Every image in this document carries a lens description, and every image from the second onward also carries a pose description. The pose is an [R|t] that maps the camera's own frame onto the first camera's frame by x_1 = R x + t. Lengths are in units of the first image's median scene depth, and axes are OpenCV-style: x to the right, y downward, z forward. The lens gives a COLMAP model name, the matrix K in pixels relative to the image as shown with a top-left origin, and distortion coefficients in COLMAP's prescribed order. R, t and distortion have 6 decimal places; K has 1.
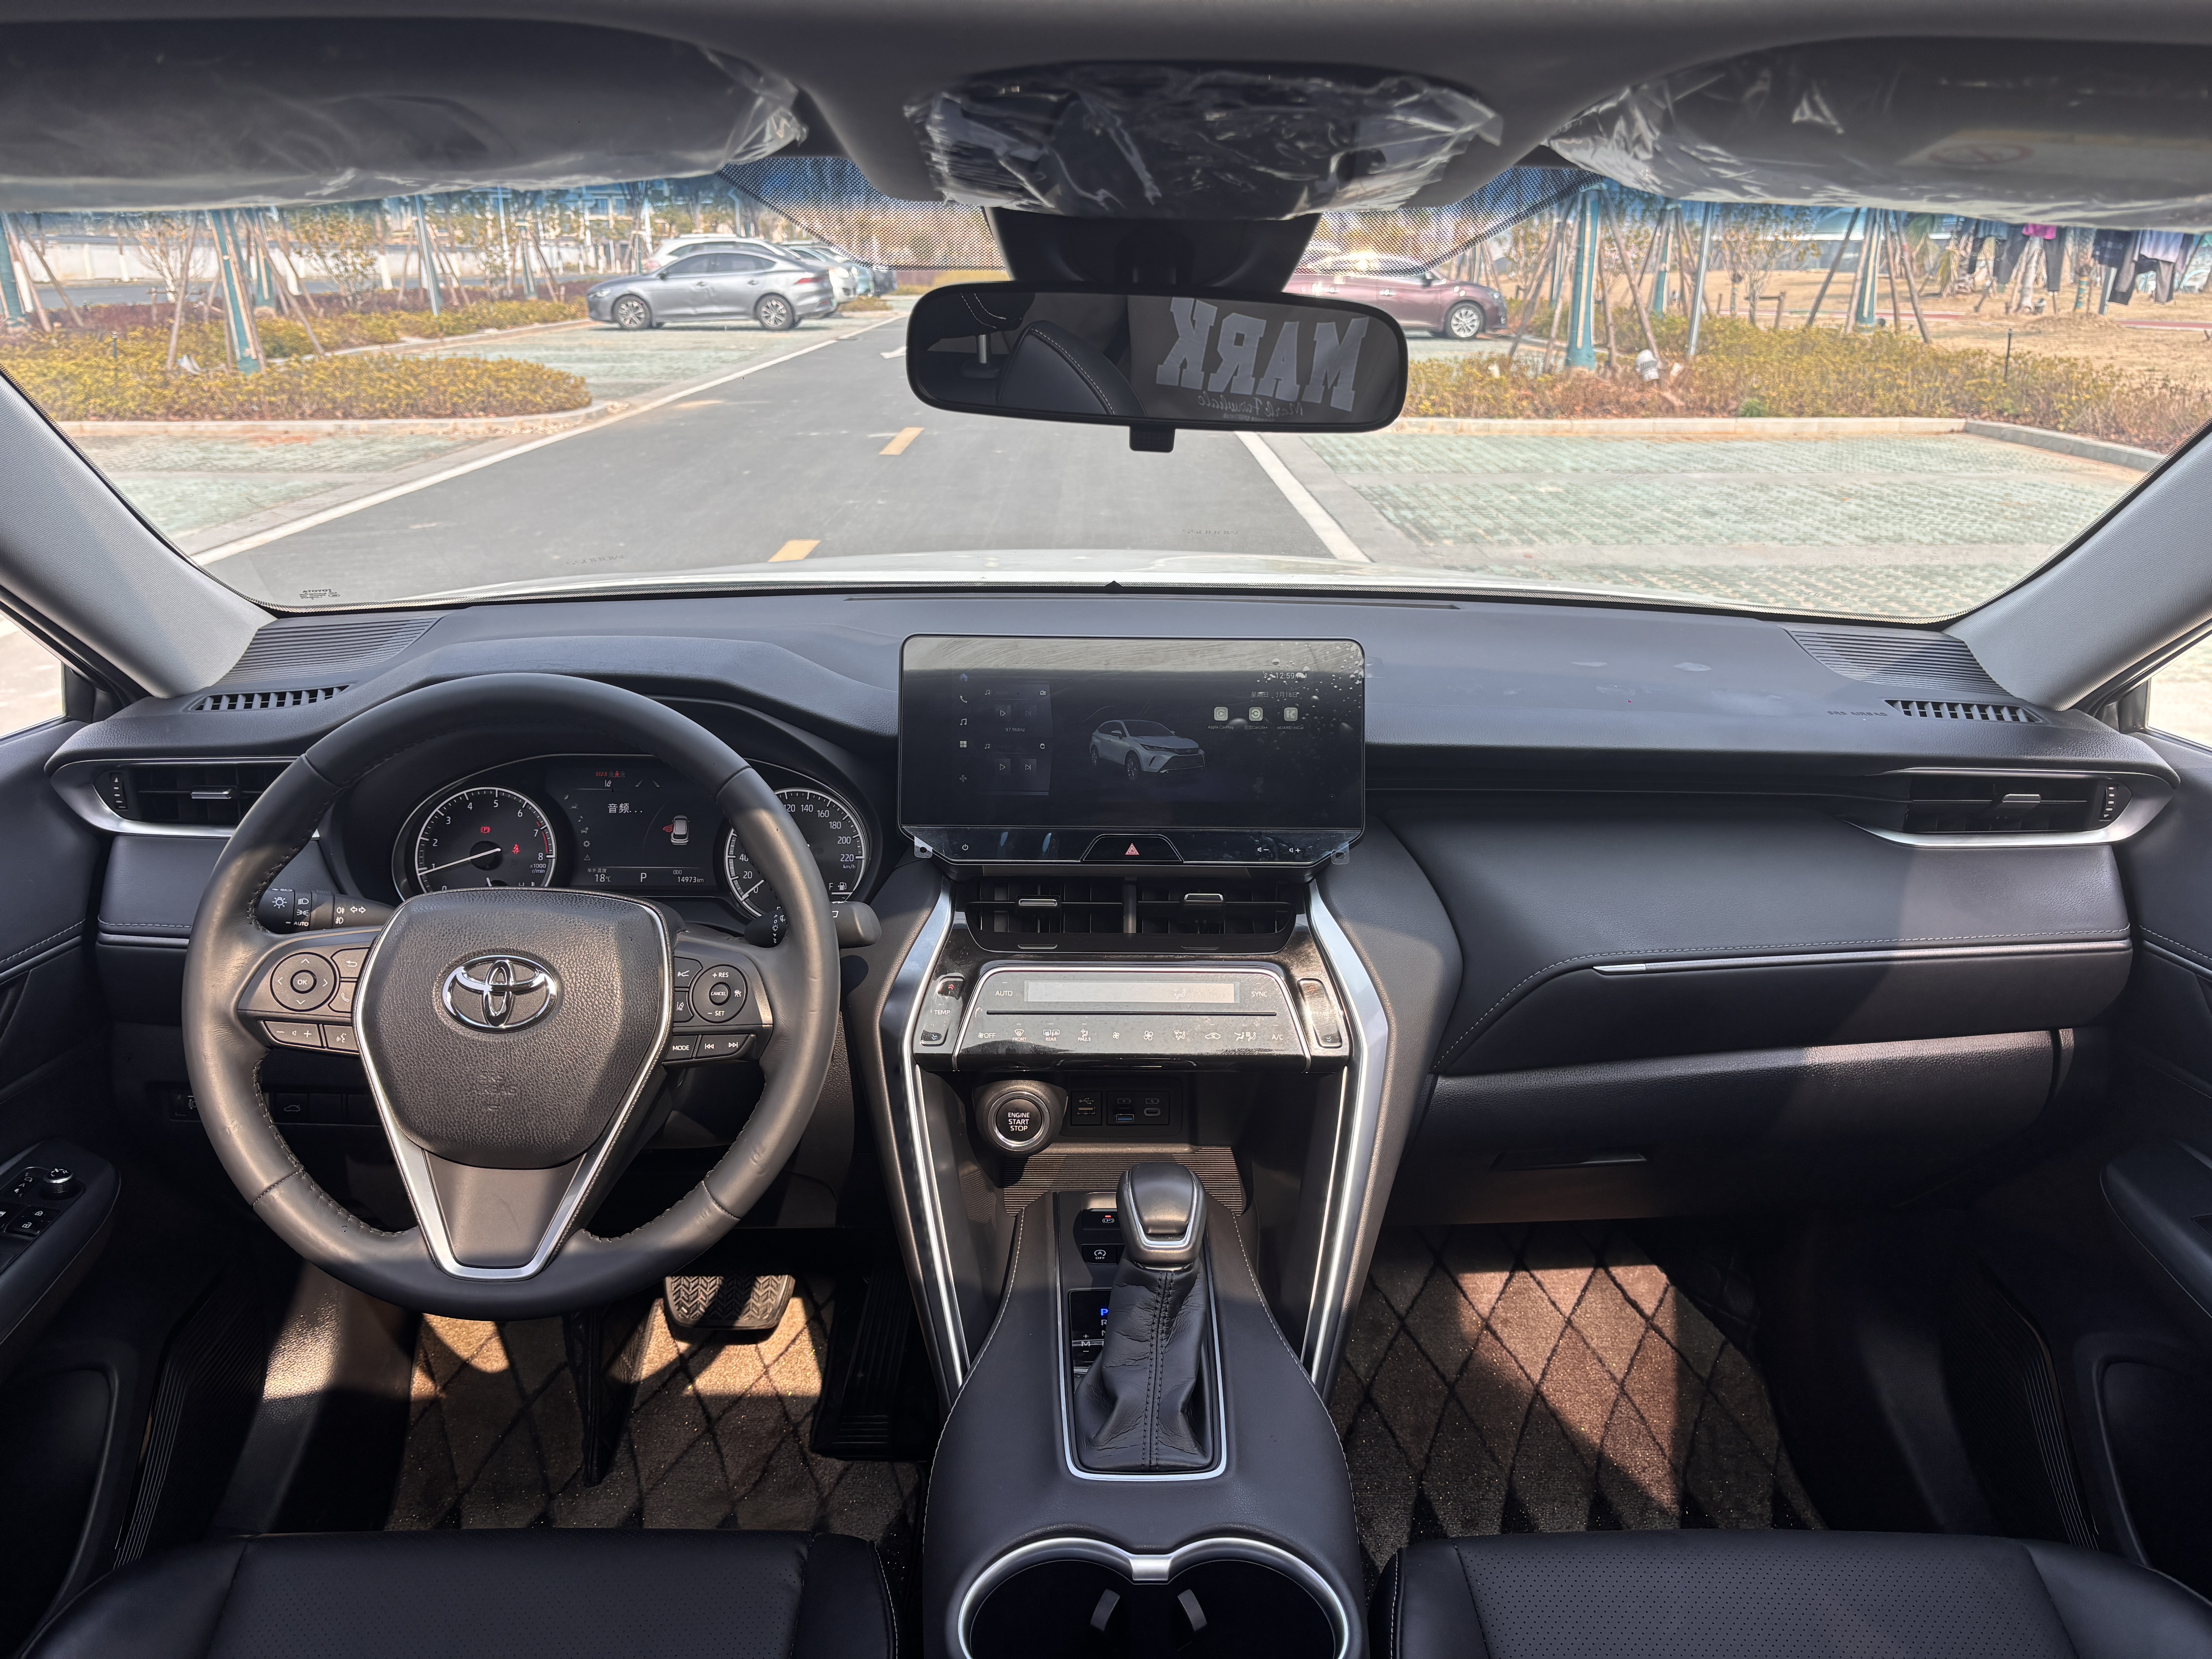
lens RADIAL K [[1688.4, 0, 1116.8], [0, 1688.4, 837.6], [0, 0, 1]] dist [0.009192, 0.012008]
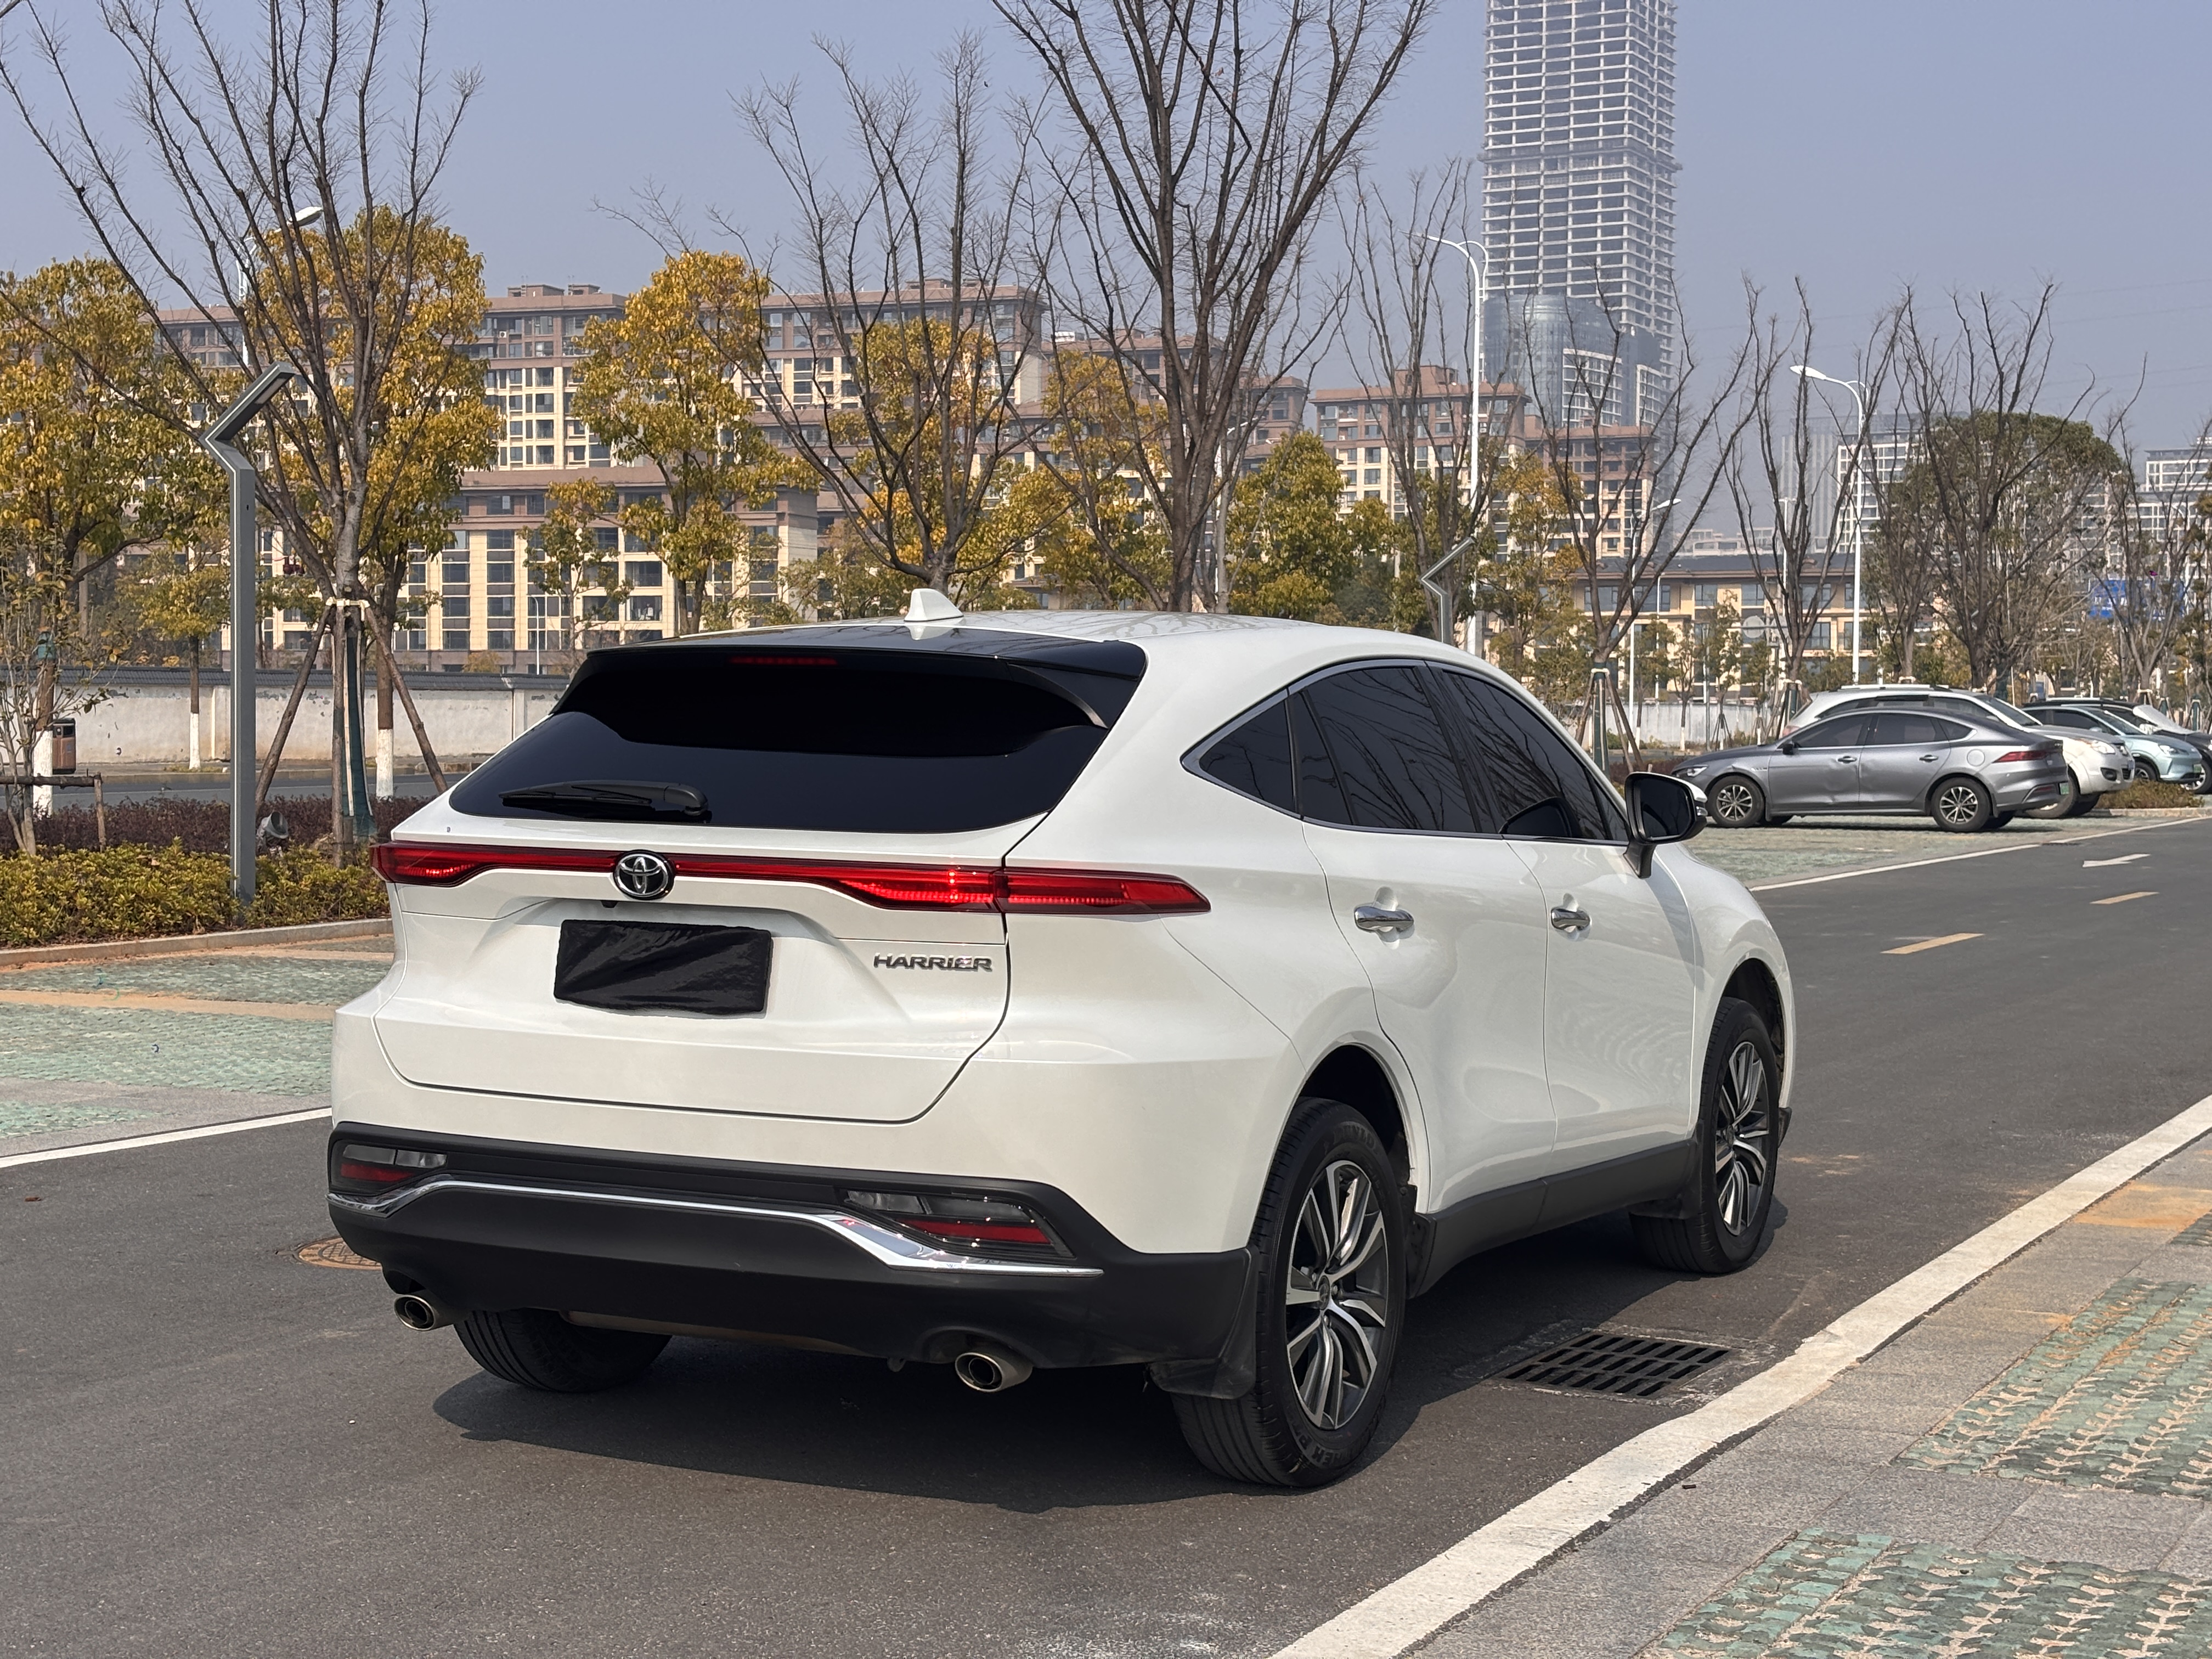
lens RADIAL K [[3343.8, 0, 1092.0], [0, 3343.8, 830.6], [0, 0, 1]] dist [0.112695, 0.000000]
pose [[0.880847, 0.019411, -0.473003, 0.219309], [-0.158012, 0.953914, -0.255110, 0.142627], [0.446252, 0.299453, 0.843319, -0.404337]]
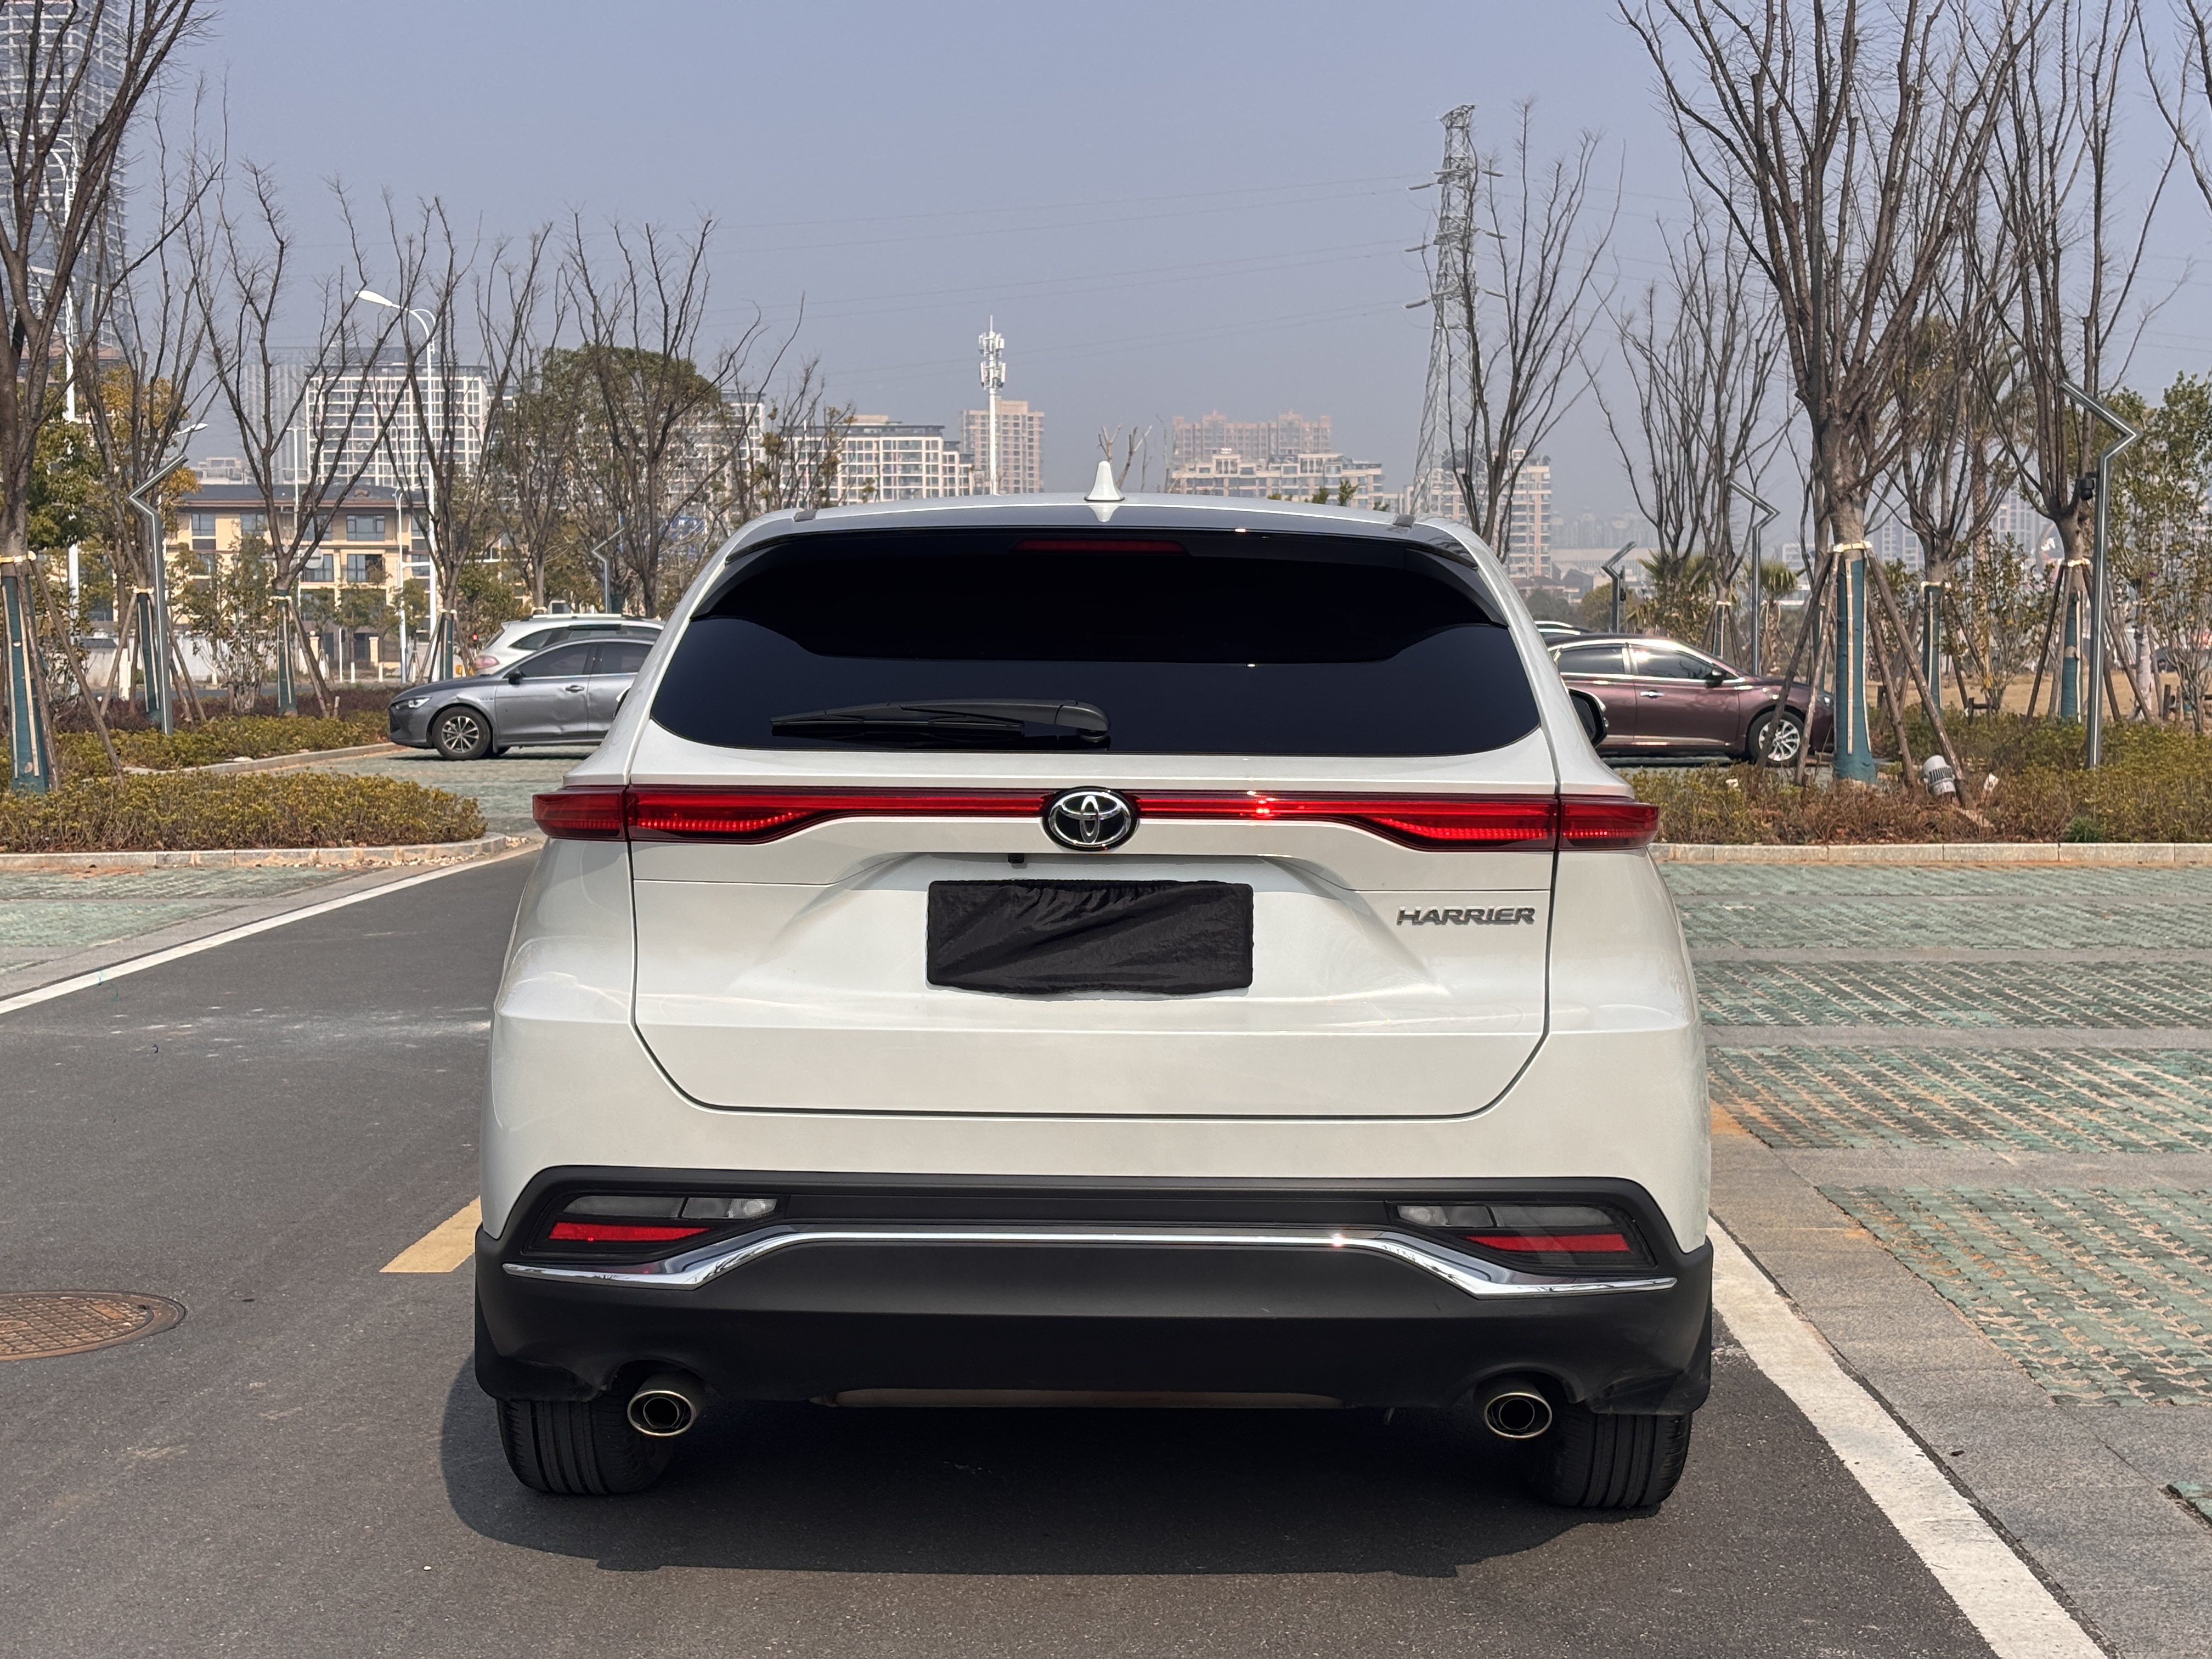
lens RADIAL K [[3343.8, 0, 1100.8], [0, 3343.8, 840.1], [0, 0, 1]] dist [0.112695, 0.000000]
pose [[0.998949, -0.002923, -0.045749, 0.020728], [-0.009623, 0.962355, -0.271626, 0.139987], [0.044820, 0.271780, 0.961315, -0.386995]]
